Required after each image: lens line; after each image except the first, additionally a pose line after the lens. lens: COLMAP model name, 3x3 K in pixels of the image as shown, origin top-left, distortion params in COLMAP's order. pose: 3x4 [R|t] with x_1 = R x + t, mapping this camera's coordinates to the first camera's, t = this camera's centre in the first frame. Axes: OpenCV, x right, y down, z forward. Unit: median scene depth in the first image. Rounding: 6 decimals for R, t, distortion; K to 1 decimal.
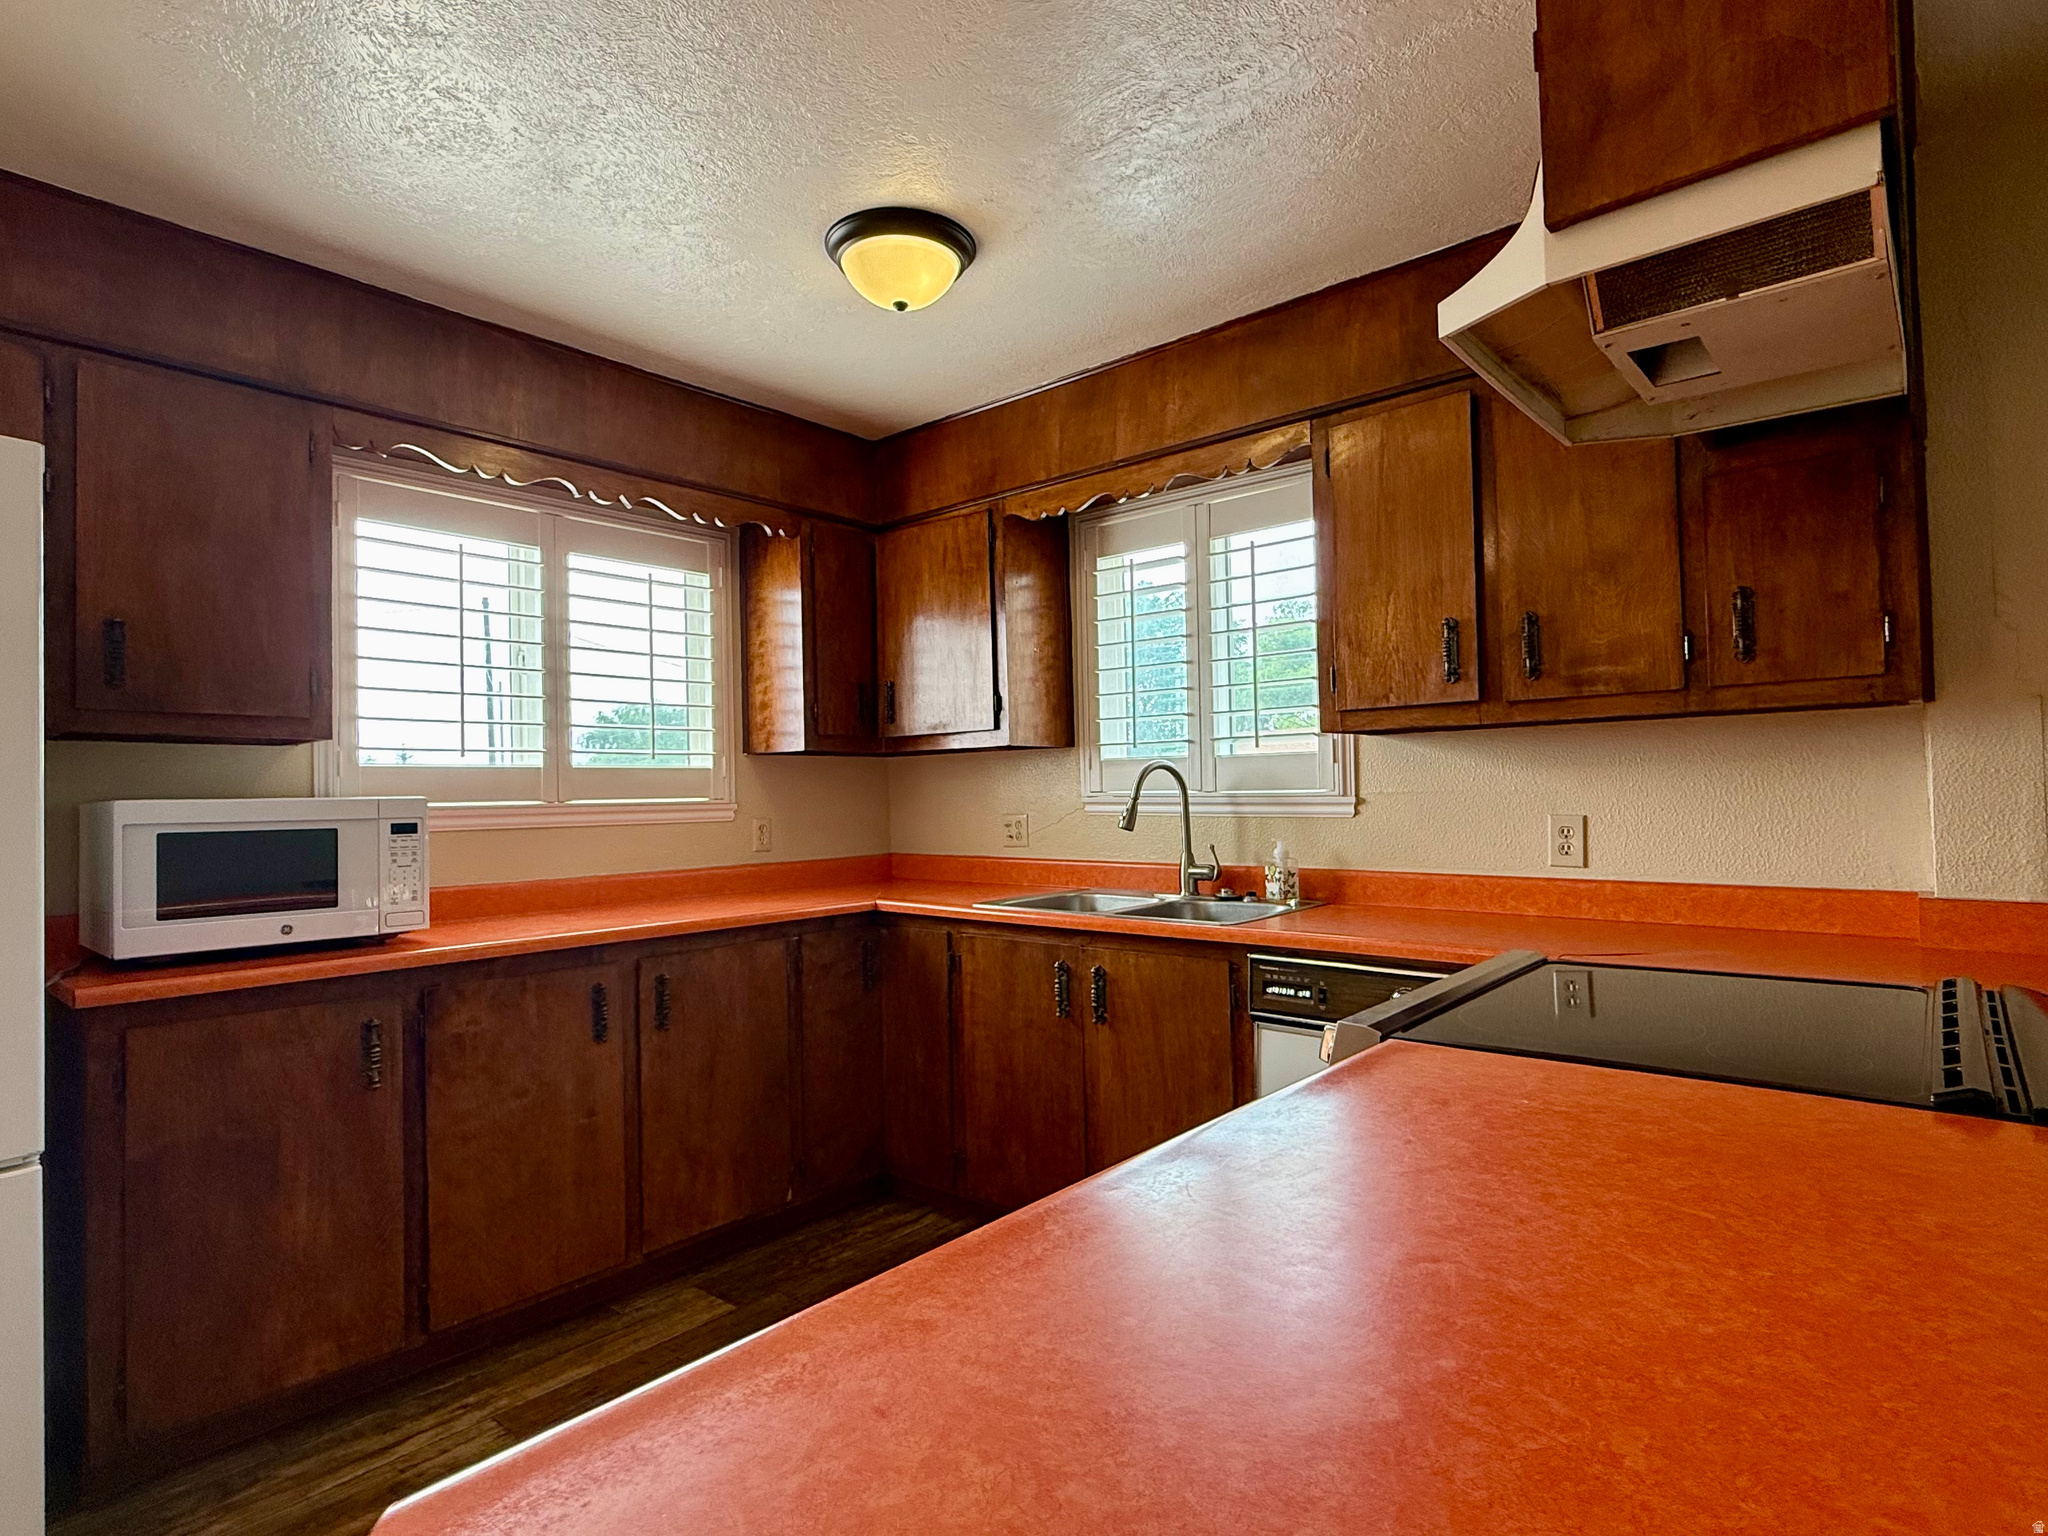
lens RADIAL K [[1071.7, 0, 1017.1], [0, 1071.7, 770.5], [0, 0, 1]] dist [0.003942, 0.000744]
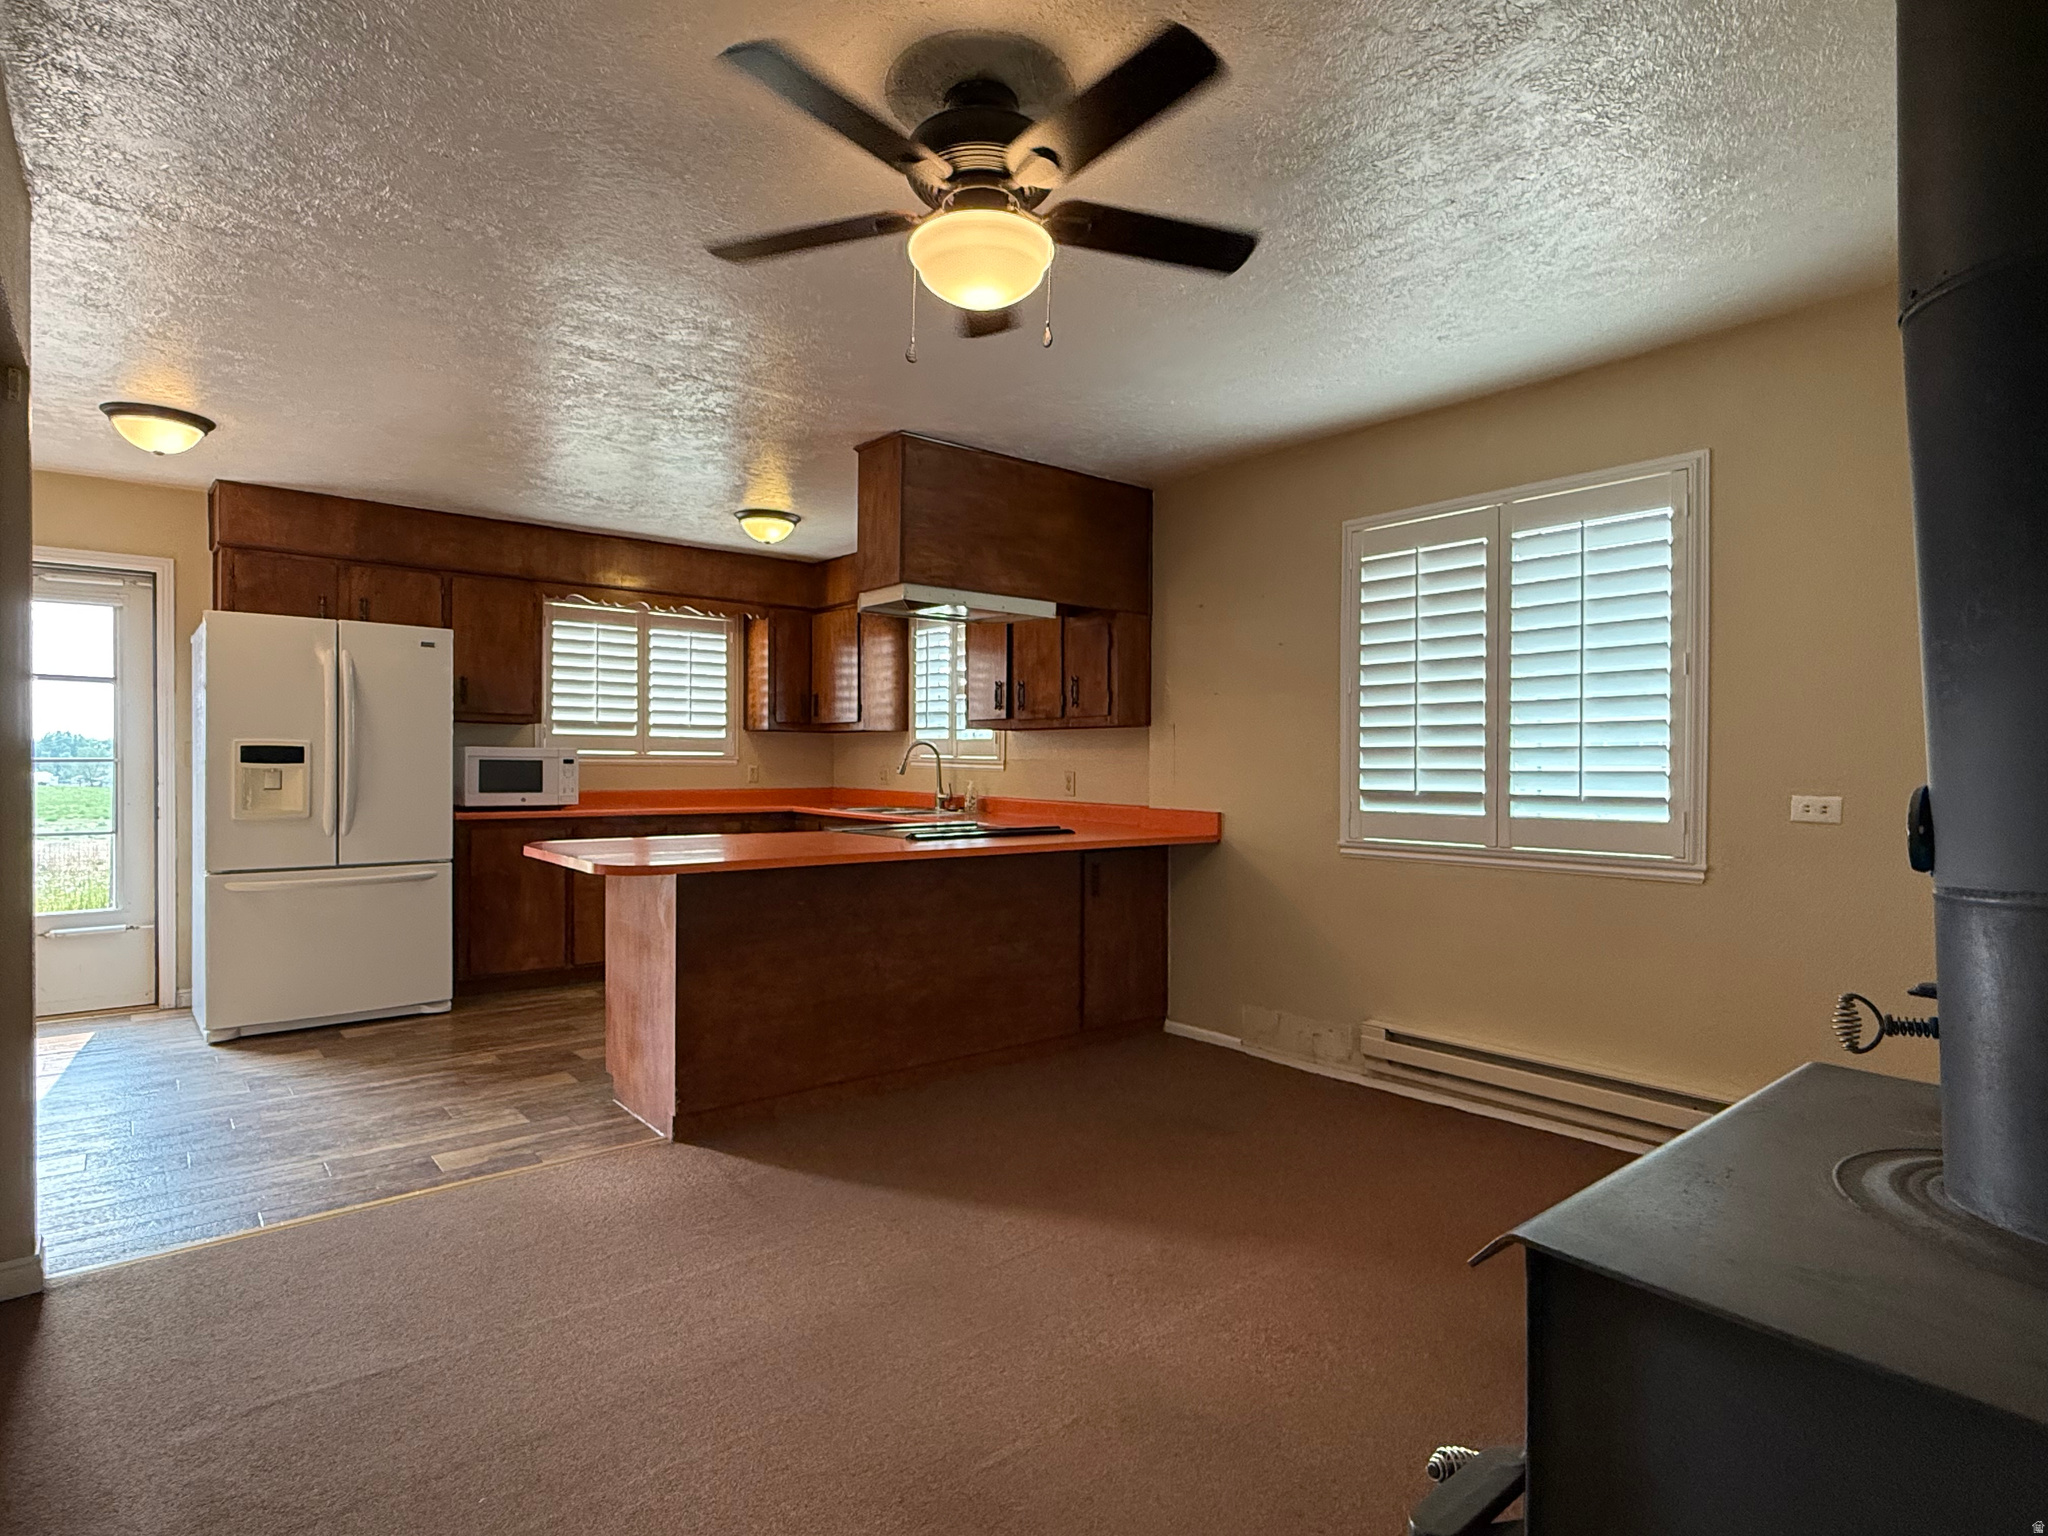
lens RADIAL K [[1071.7, 0, 1017.1], [0, 1071.7, 770.5], [0, 0, 1]] dist [0.003942, 0.000744]
pose [[0.985990, 0.030273, -0.164036, 0.764461], [-0.024922, 0.999091, 0.034580, -0.031562], [0.164934, -0.030007, 0.985848, -1.127875]]
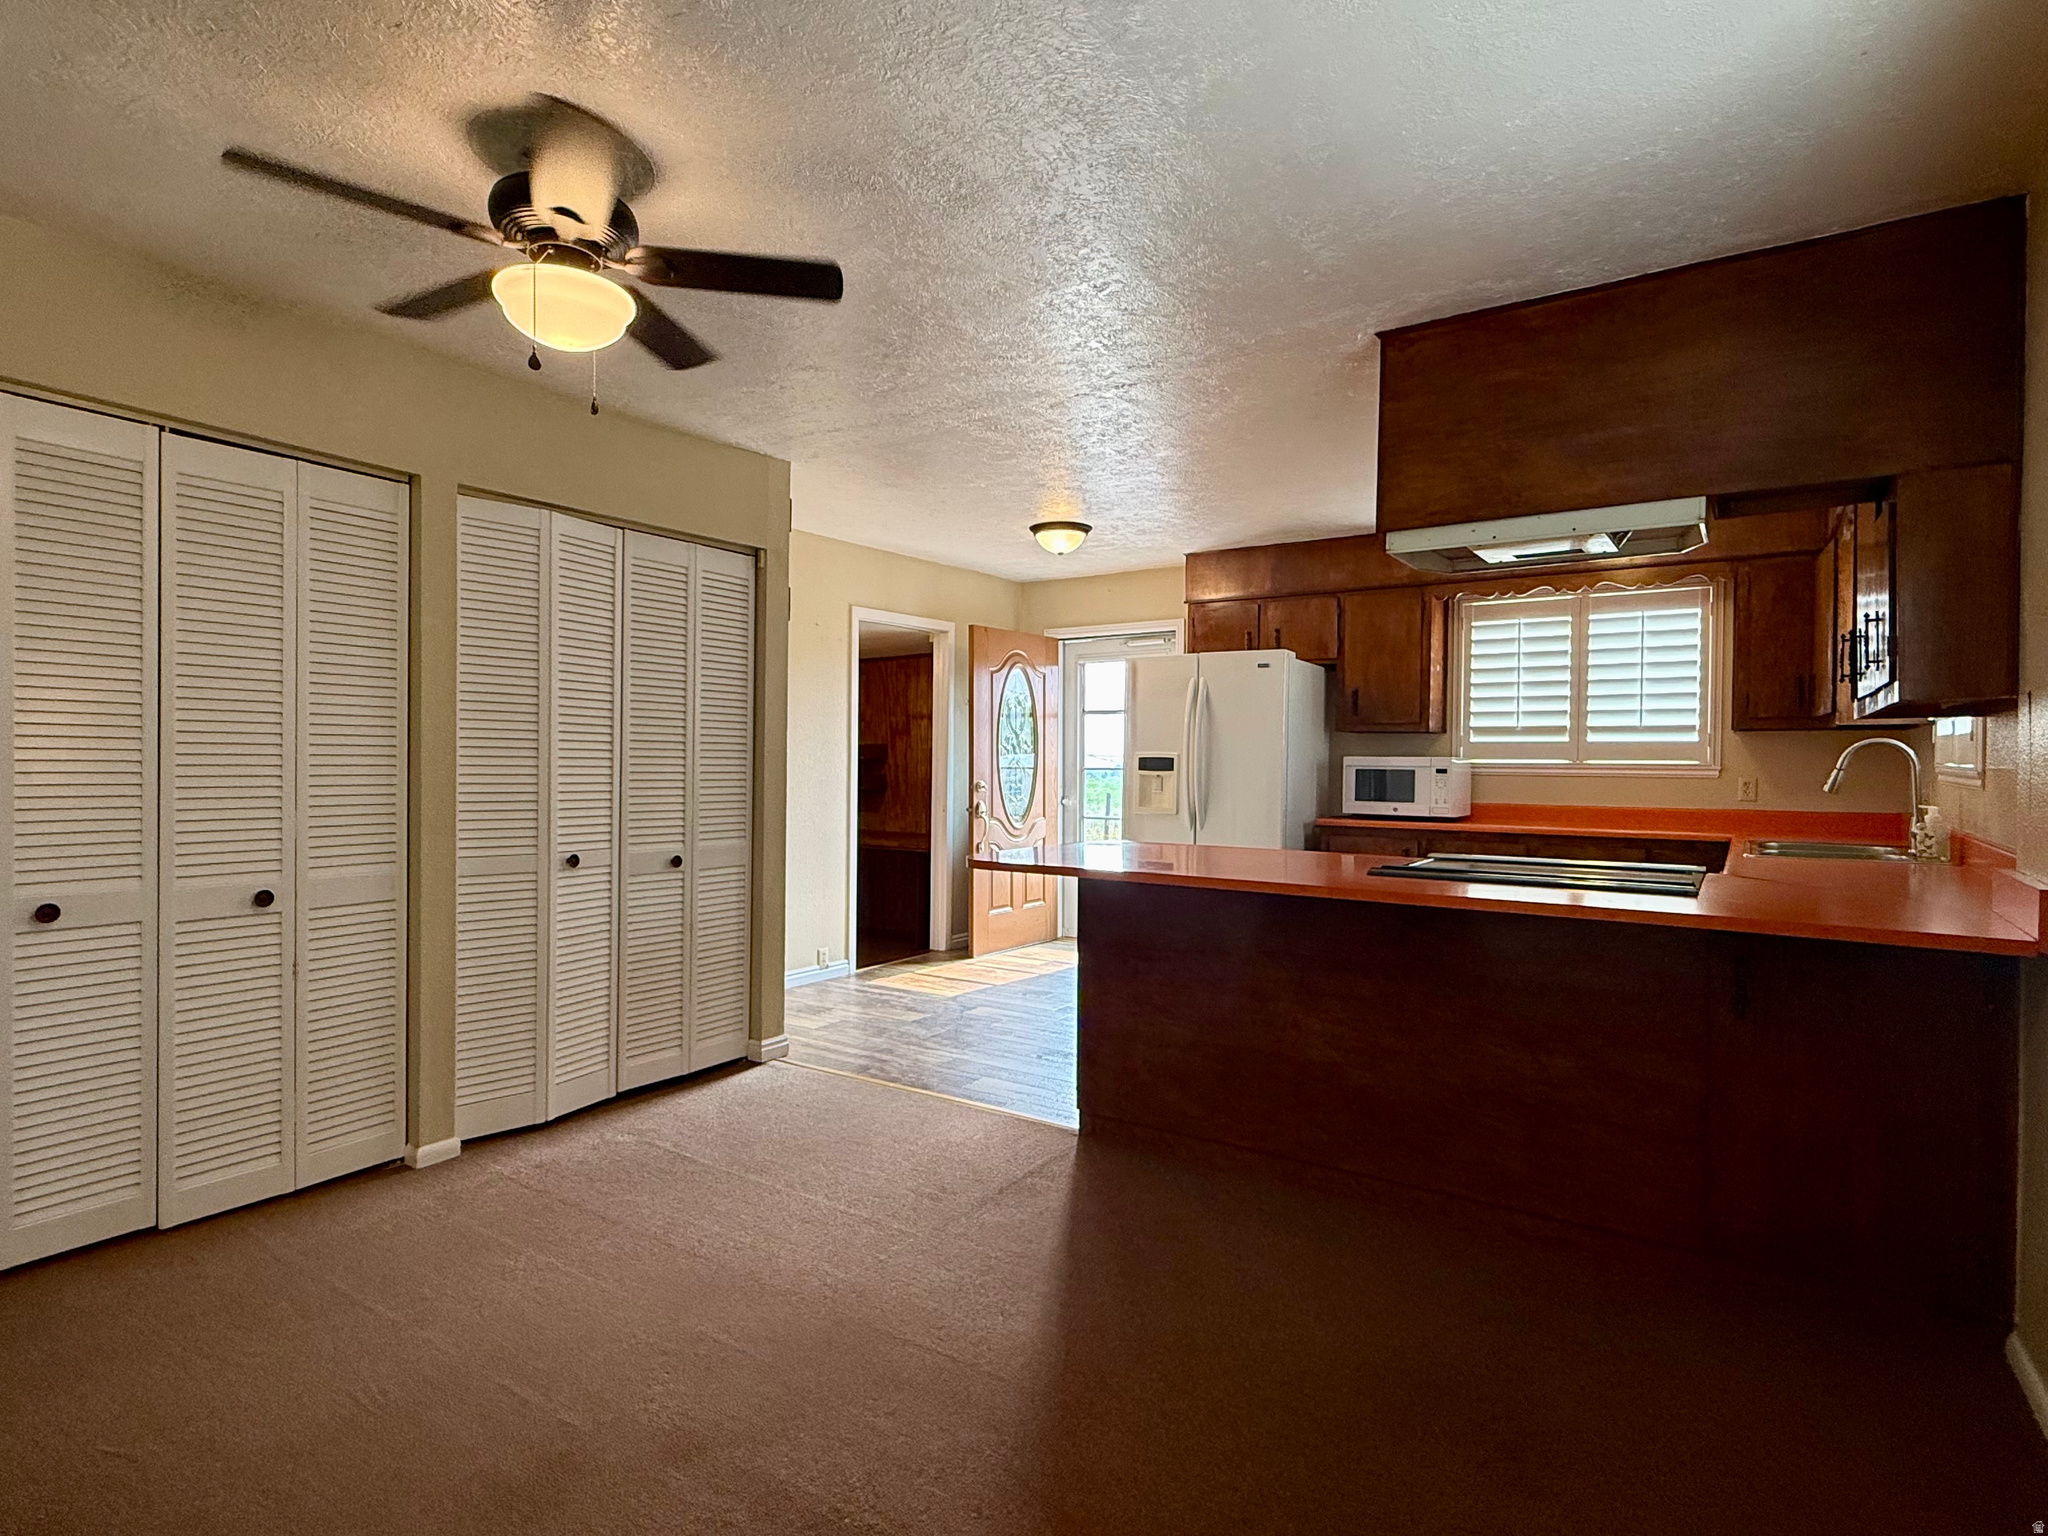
lens RADIAL K [[1071.7, 0, 1017.1], [0, 1071.7, 770.5], [0, 0, 1]] dist [0.003942, 0.000744]
pose [[0.114509, 0.030273, -0.992961, 1.486732], [0.012831, 0.999407, 0.031949, -0.028737], [0.993339, -0.016399, 0.114052, -0.132632]]
